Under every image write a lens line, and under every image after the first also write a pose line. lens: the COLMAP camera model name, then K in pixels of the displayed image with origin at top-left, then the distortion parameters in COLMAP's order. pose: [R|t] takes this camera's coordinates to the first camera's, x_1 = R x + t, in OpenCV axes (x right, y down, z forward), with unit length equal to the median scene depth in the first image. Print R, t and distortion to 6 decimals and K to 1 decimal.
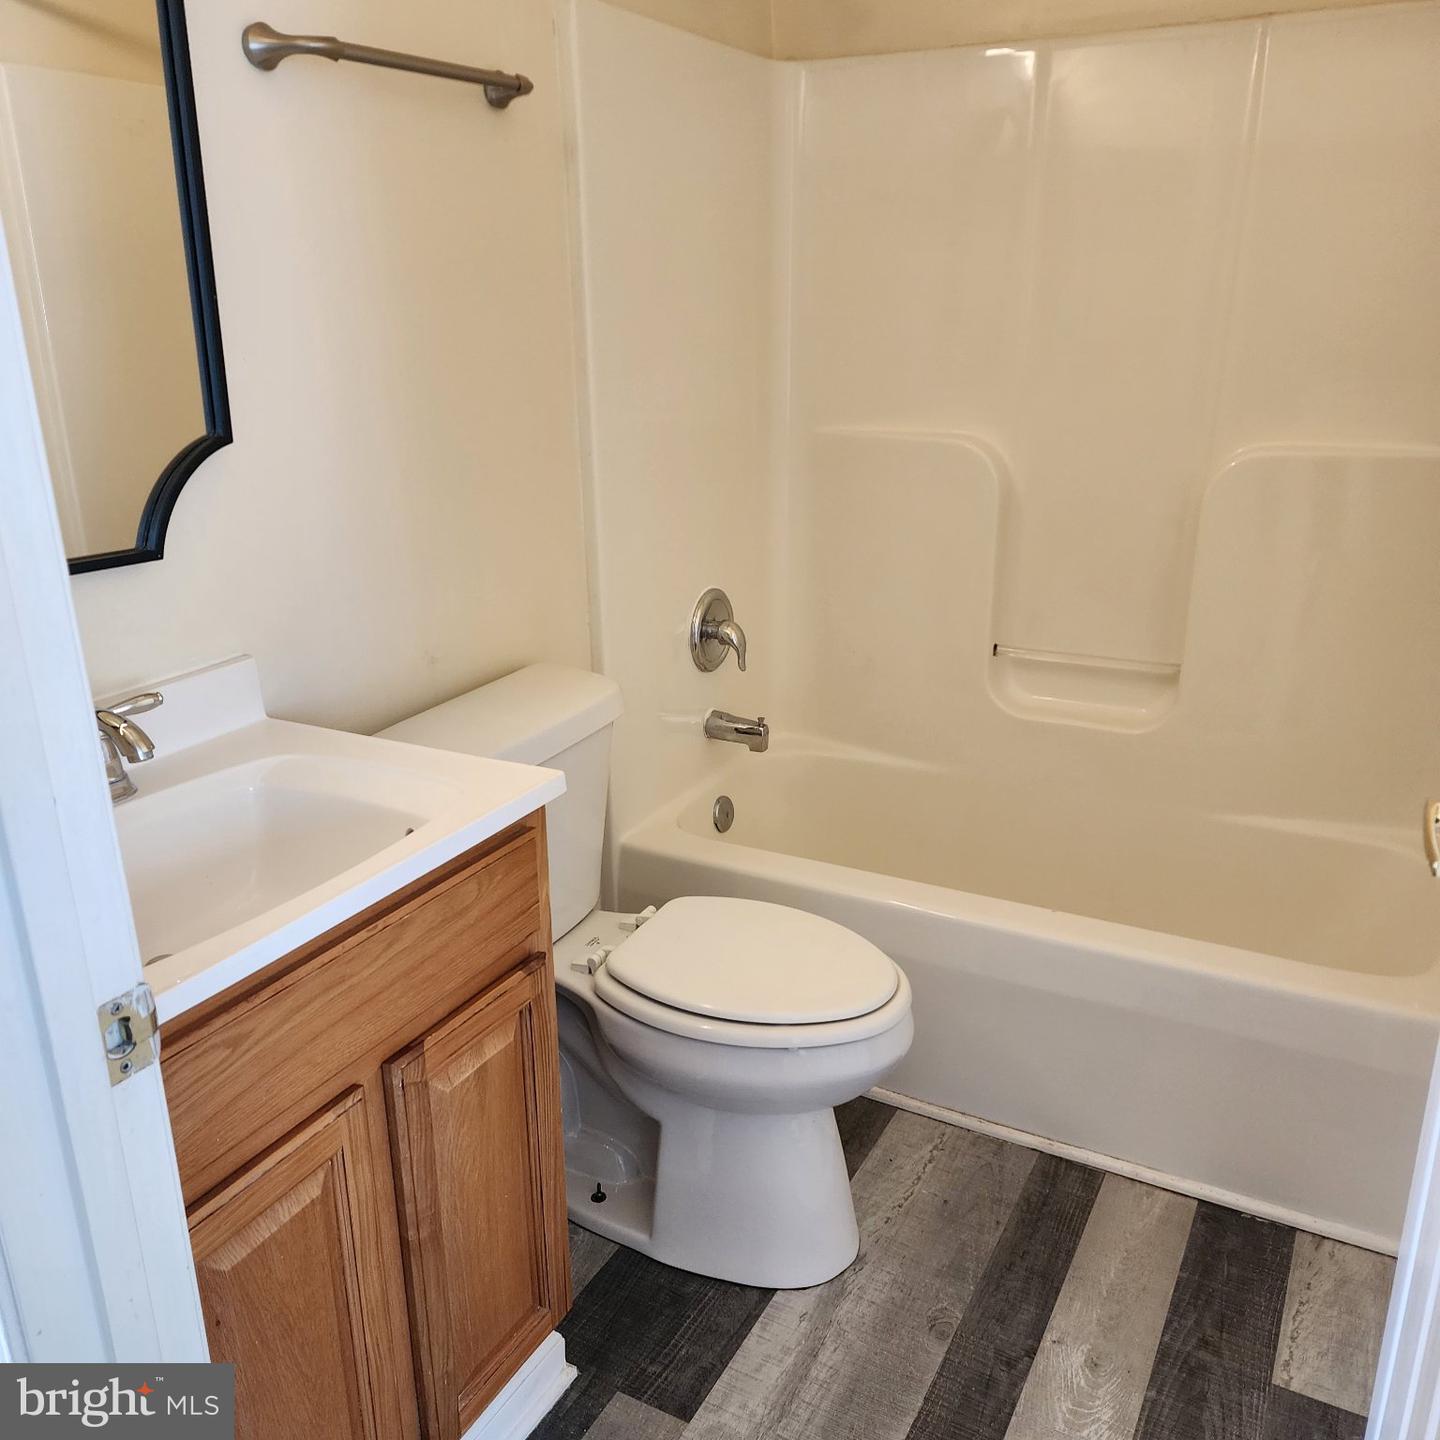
lens RADIAL K [[1300.4, 0, 704.6], [0, 1300.4, 715.2], [0, 0, 1]] dist [0.098913, -0.071474]
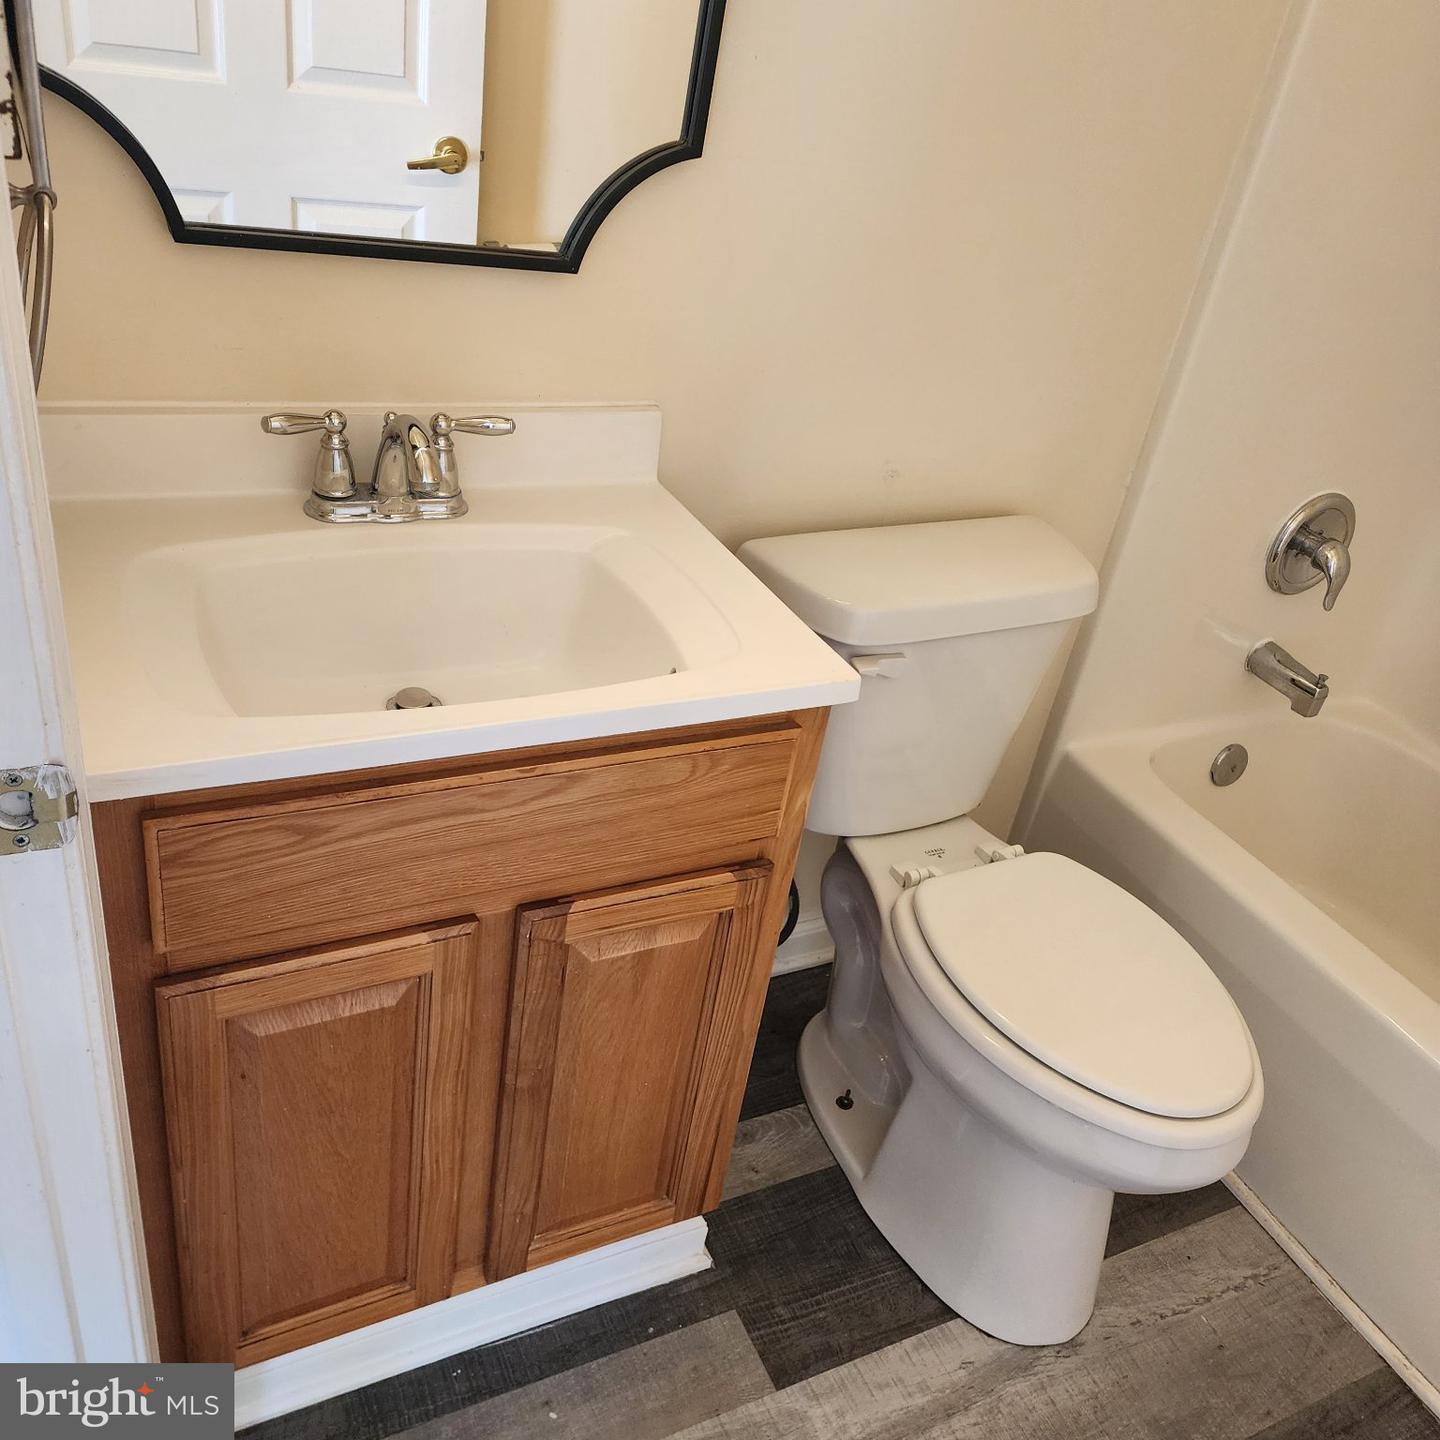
lens RADIAL K [[1312.8, 0, 721.5], [0, 1312.8, 706.9], [0, 0, 1]] dist [0.095098, -0.082746]
pose [[0.815401, 0.408029, -0.410650, 0.146621], [-0.330603, 0.910532, 0.248261, -0.102497], [0.475208, -0.066670, 0.877344, 0.235042]]
